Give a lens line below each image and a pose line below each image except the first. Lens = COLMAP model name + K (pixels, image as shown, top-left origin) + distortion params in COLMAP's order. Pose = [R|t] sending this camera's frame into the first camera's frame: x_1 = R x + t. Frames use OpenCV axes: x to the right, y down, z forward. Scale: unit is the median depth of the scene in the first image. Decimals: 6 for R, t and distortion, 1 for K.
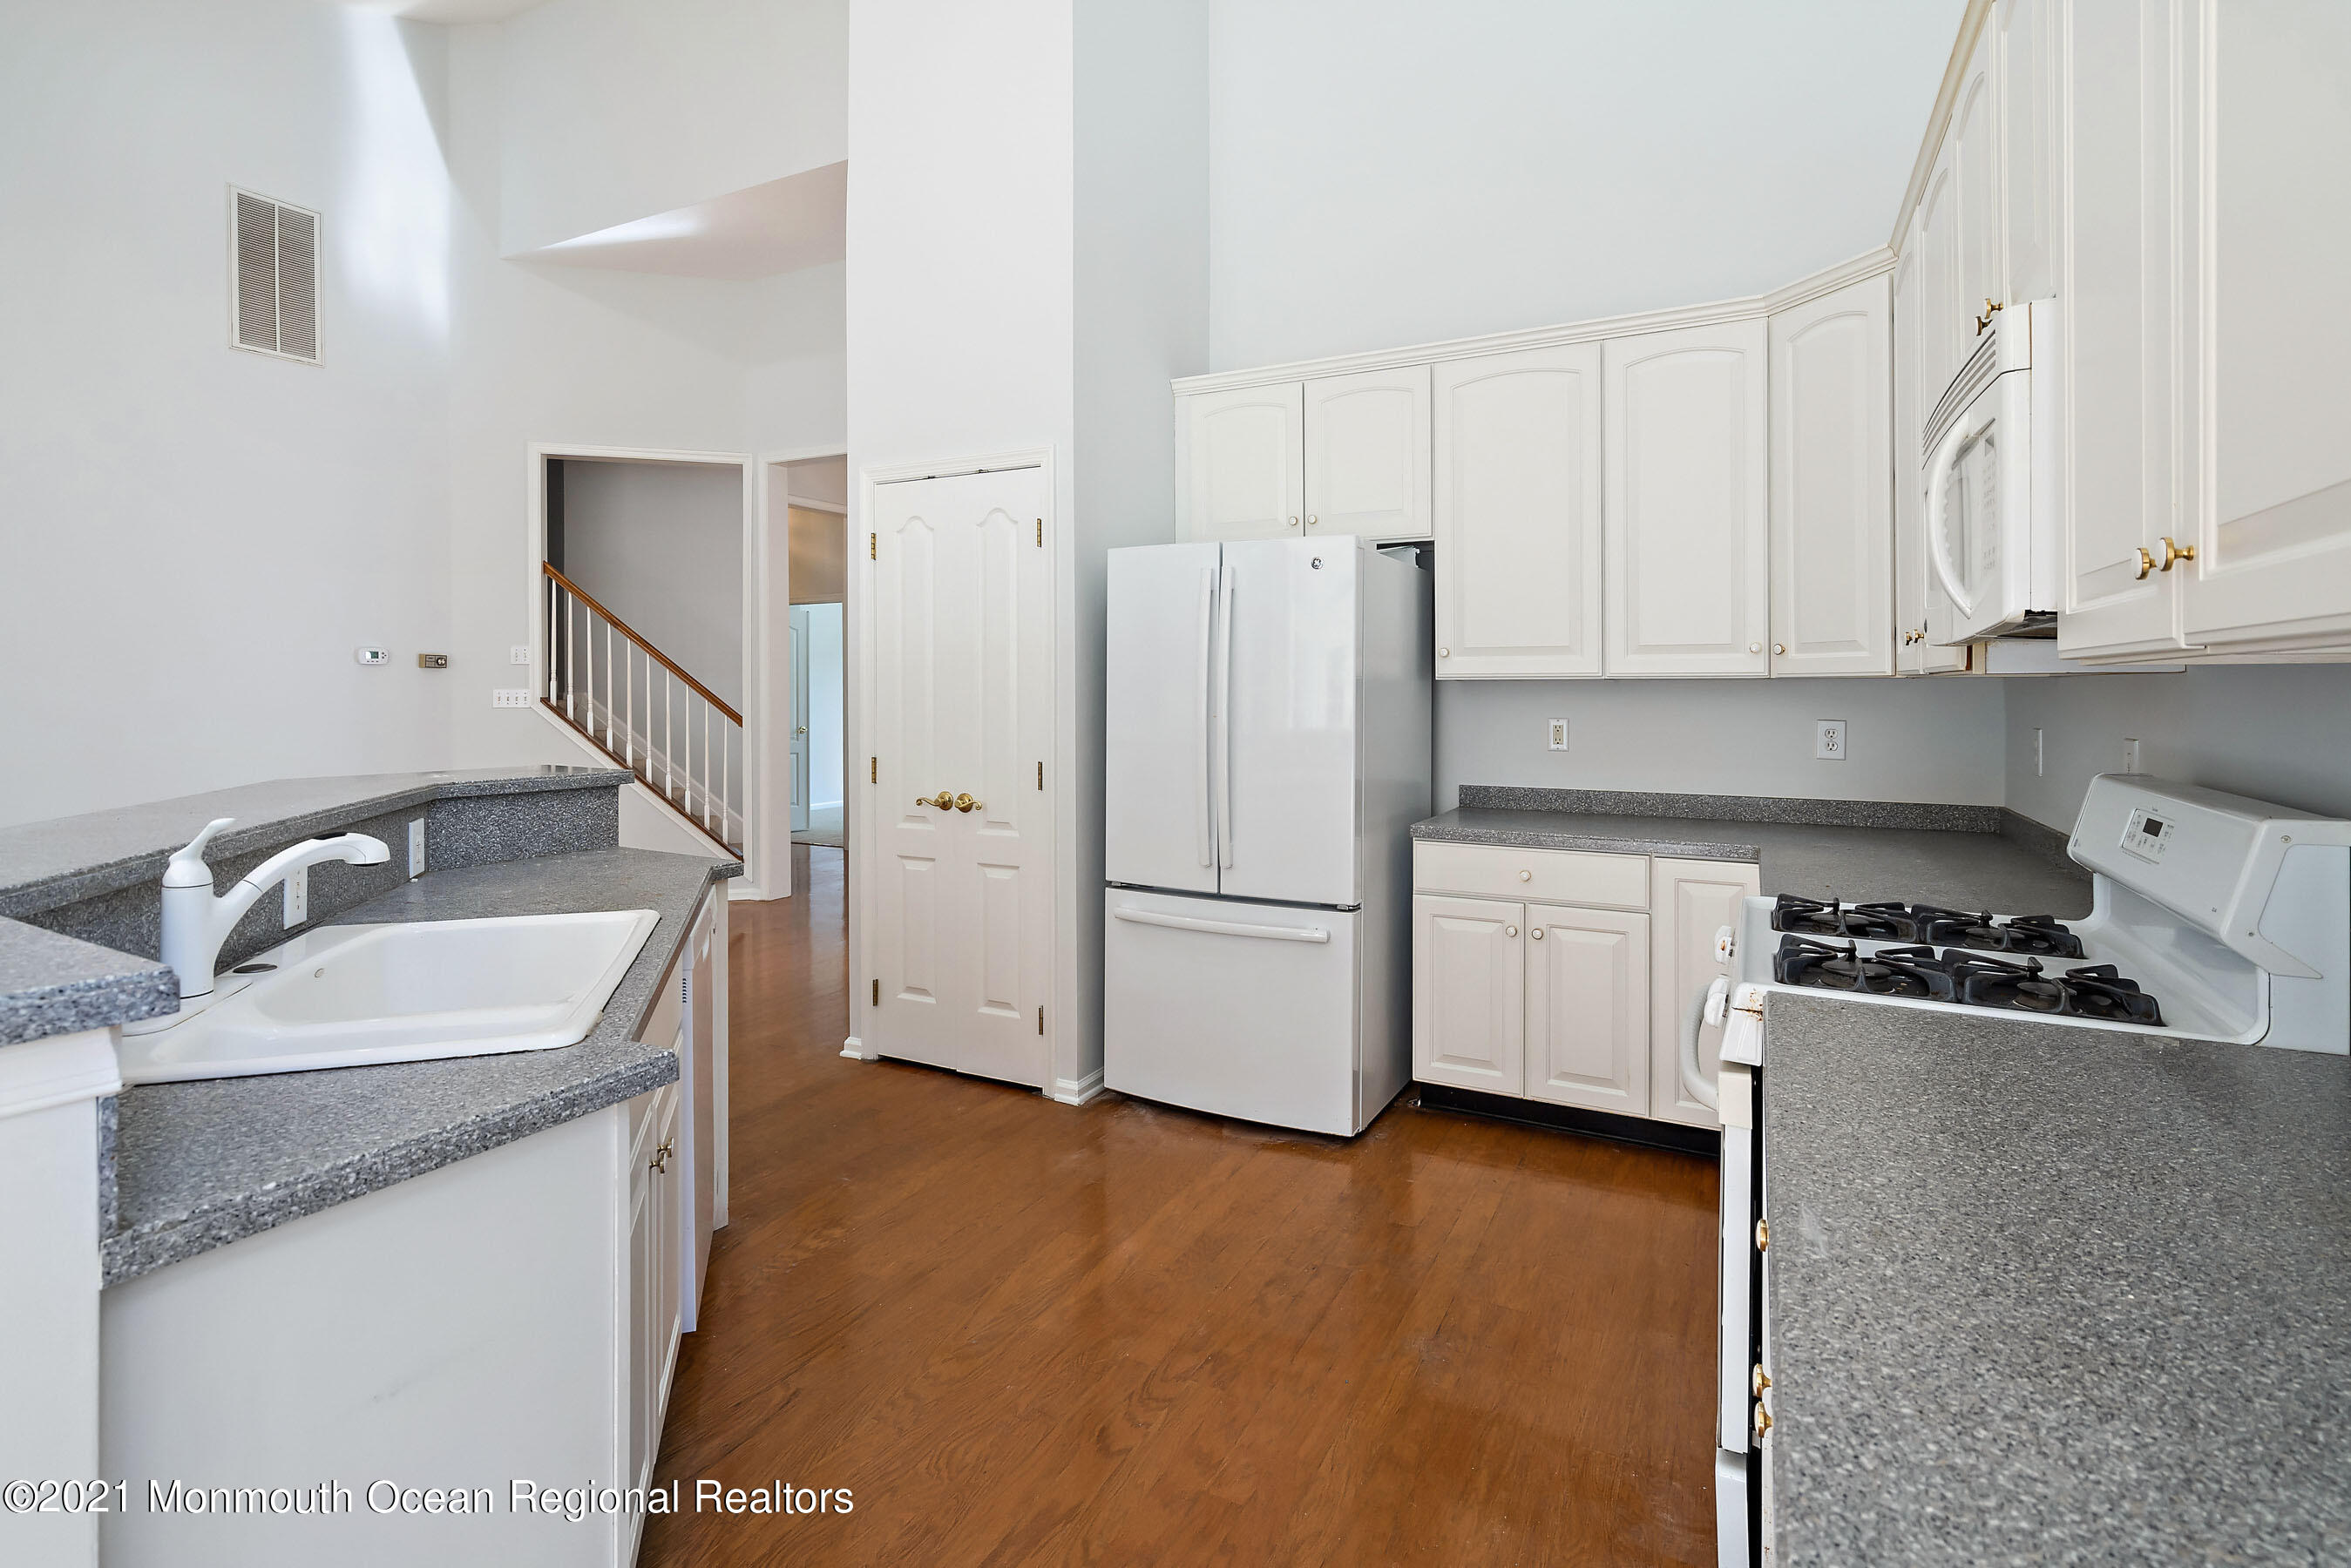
lens RADIAL K [[1114.4, 0, 1166.9], [0, 1114.4, 699.6], [0, 0, 1]] dist [0.001002, -0.000362]
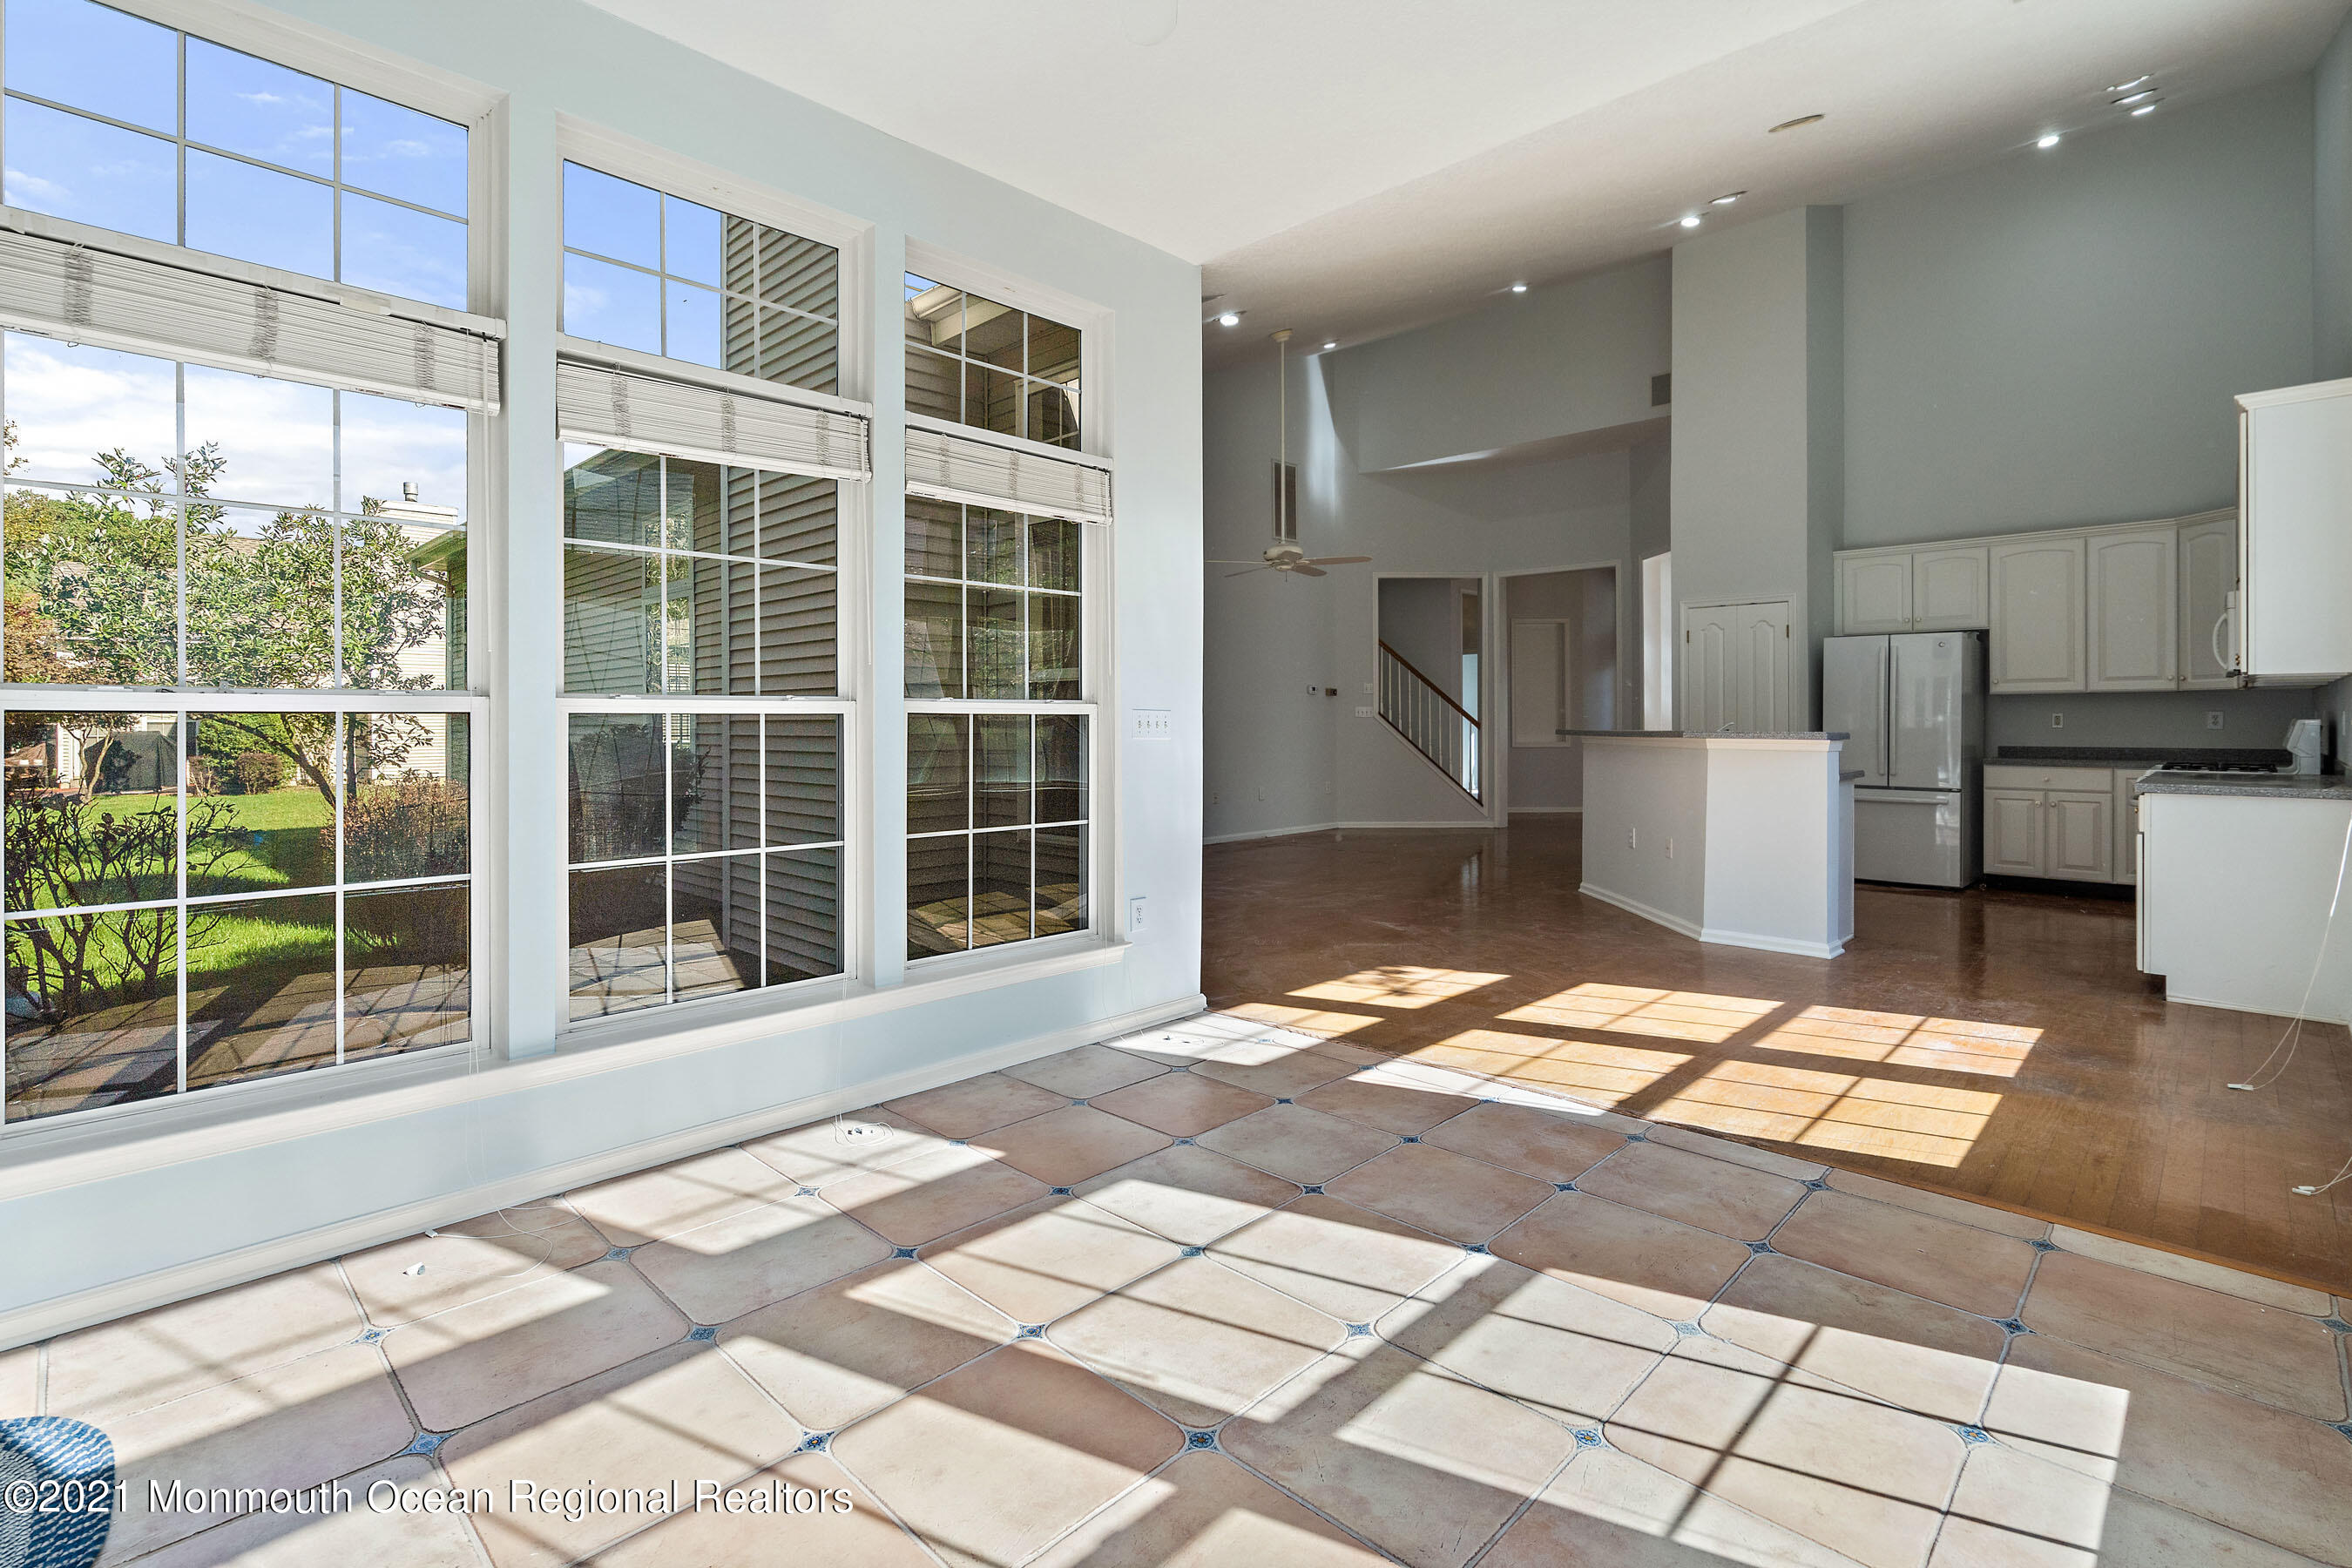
lens RADIAL K [[1115.1, 0, 1167.4], [0, 1115.1, 699.5], [0, 0, 1]] dist [0.001002, -0.000362]
pose [[0.952238, -0.010532, -0.305177, -0.639858], [0.003514, 0.999717, -0.023540, 0.039317], [0.305338, 0.021343, 0.952005, -1.595283]]
